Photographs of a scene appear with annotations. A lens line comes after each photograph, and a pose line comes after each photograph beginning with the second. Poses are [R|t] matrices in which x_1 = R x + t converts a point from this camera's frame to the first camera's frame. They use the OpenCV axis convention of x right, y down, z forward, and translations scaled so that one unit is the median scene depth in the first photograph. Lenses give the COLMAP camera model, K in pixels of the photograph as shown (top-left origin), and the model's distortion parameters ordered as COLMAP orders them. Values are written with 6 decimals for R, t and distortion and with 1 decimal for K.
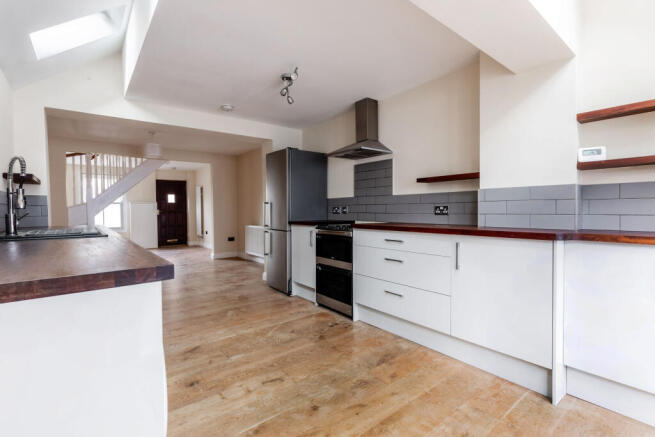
lens RADIAL K [[305.4, 0, 327.4], [0, 305.4, 214.3], [0, 0, 1]] dist [0.000859, 0.000005]
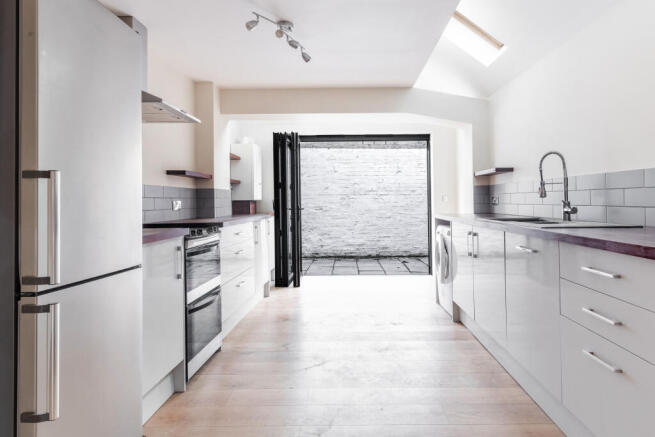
lens RADIAL K [[394.5, 0, 362.2], [0, 394.5, 193.2], [0, 0, 1]] dist [0.002063, 0.001027]
pose [[-0.798565, 0.019986, 0.601576, -0.680078], [0.017812, 0.999796, -0.009571, -0.024075], [-0.601644, 0.003072, -0.798758, 1.331004]]
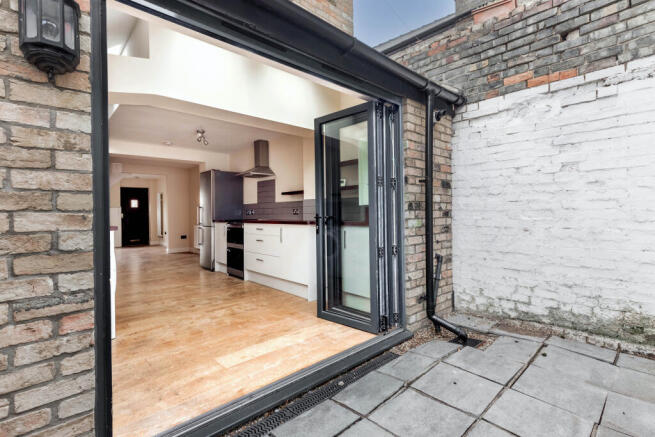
lens RADIAL K [[305.4, 0, 327.4], [0, 305.4, 214.3], [0, 0, 1]] dist [0.000859, 0.000005]
pose [[0.997008, -0.001046, 0.077285, 0.337743], [0.002330, 0.999861, -0.016523, 0.023726], [-0.077257, 0.016654, 0.996872, -0.544427]]
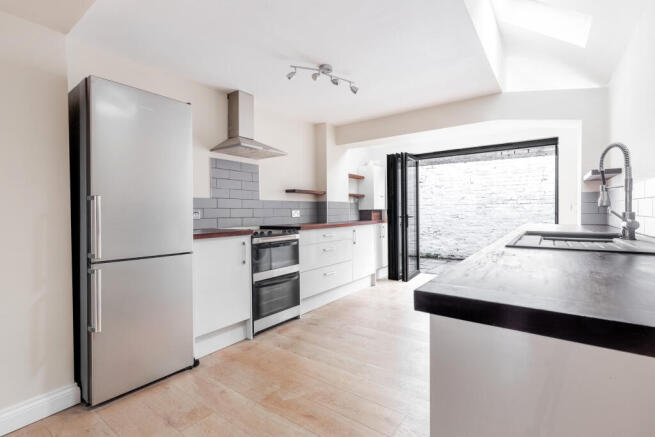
lens RADIAL K [[305.4, 0, 327.4], [0, 305.4, 214.3], [0, 0, 1]] dist [0.000859, 0.000005]
pose [[-0.273813, -0.007122, 0.961757, -0.813699], [0.022099, 0.999662, 0.013694, -0.021080], [-0.961529, 0.025004, -0.273563, 1.004578]]
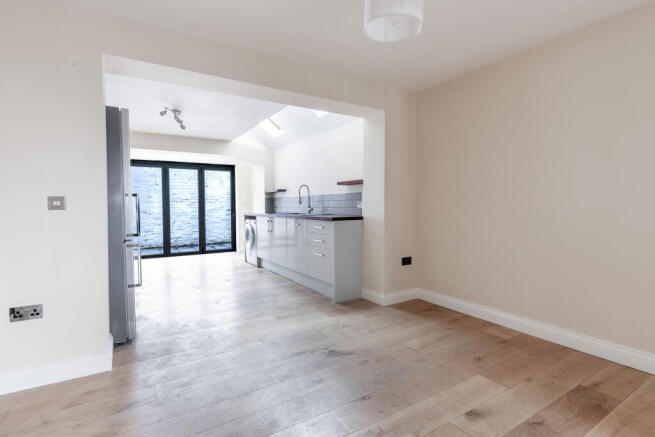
lens RADIAL K [[305.4, 0, 327.4], [0, 305.4, 214.3], [0, 0, 1]] dist [0.000859, 0.000005]
pose [[-0.994402, 0.007695, 0.105380, -0.766476], [0.012278, 0.999004, 0.042907, -0.028856], [-0.104945, 0.043960, -0.993506, 1.873347]]
